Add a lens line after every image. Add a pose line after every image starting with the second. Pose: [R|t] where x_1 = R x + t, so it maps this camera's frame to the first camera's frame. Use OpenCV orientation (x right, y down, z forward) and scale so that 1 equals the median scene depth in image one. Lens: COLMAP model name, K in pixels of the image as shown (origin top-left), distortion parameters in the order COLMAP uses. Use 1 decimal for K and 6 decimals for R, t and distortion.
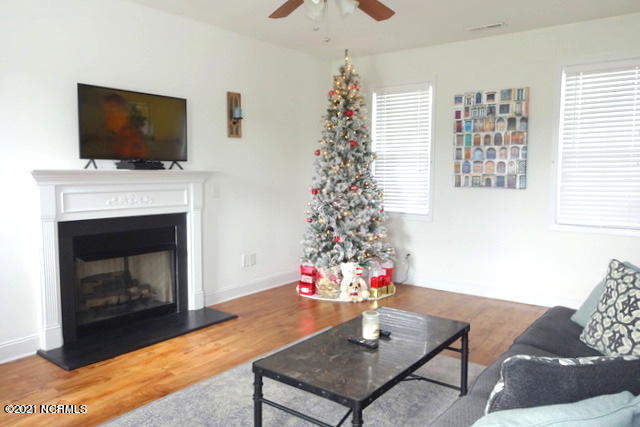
lens RADIAL K [[480.2, 0, 320.1], [0, 480.2, 211.1], [0, 0, 1]] dist [-0.001345, -0.011213]
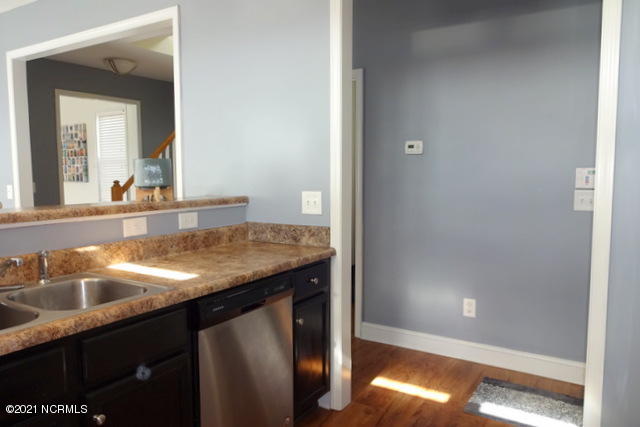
lens RADIAL K [[480.2, 0, 319.9], [0, 480.2, 214.5], [0, 0, 1]] dist [-0.001345, -0.011213]
pose [[0.996954, -0.023585, 0.074339, 1.109554], [0.022550, 0.999637, 0.014739, 0.064294], [-0.074660, -0.013017, 0.997124, -0.780425]]
